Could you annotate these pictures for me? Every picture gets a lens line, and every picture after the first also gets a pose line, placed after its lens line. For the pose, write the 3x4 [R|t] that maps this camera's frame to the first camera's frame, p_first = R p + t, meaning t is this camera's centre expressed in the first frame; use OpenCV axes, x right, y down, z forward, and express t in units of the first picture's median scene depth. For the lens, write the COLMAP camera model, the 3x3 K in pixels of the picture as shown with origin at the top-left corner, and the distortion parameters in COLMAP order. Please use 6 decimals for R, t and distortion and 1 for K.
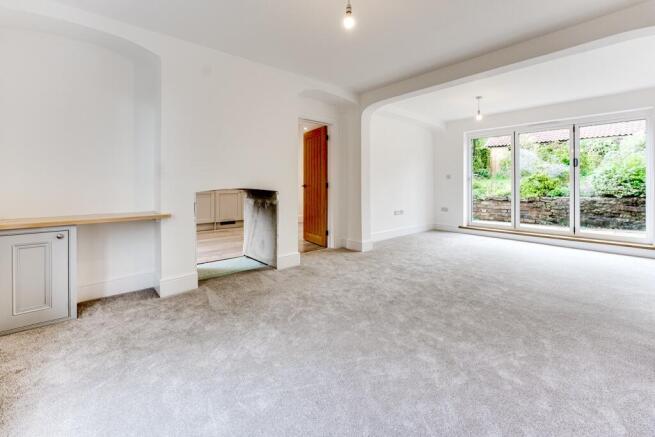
lens RADIAL K [[270.5, 0, 328.1], [0, 270.5, 185.5], [0, 0, 1]] dist [-0.033388, 0.000124]
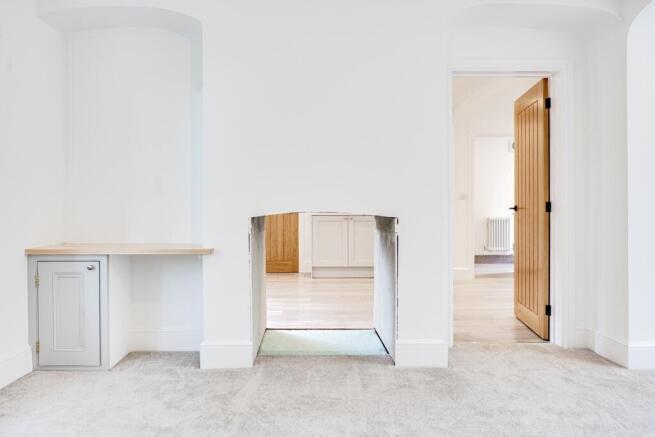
lens RADIAL K [[433.8, 0, 329.2], [0, 433.8, 204.9], [0, 0, 1]] dist [0.004362, -0.051206]
pose [[0.749788, -0.004297, -0.661665, 0.266444], [-0.000686, 0.999973, -0.007271, 0.002414], [0.661678, 0.005905, 0.749765, 0.267109]]
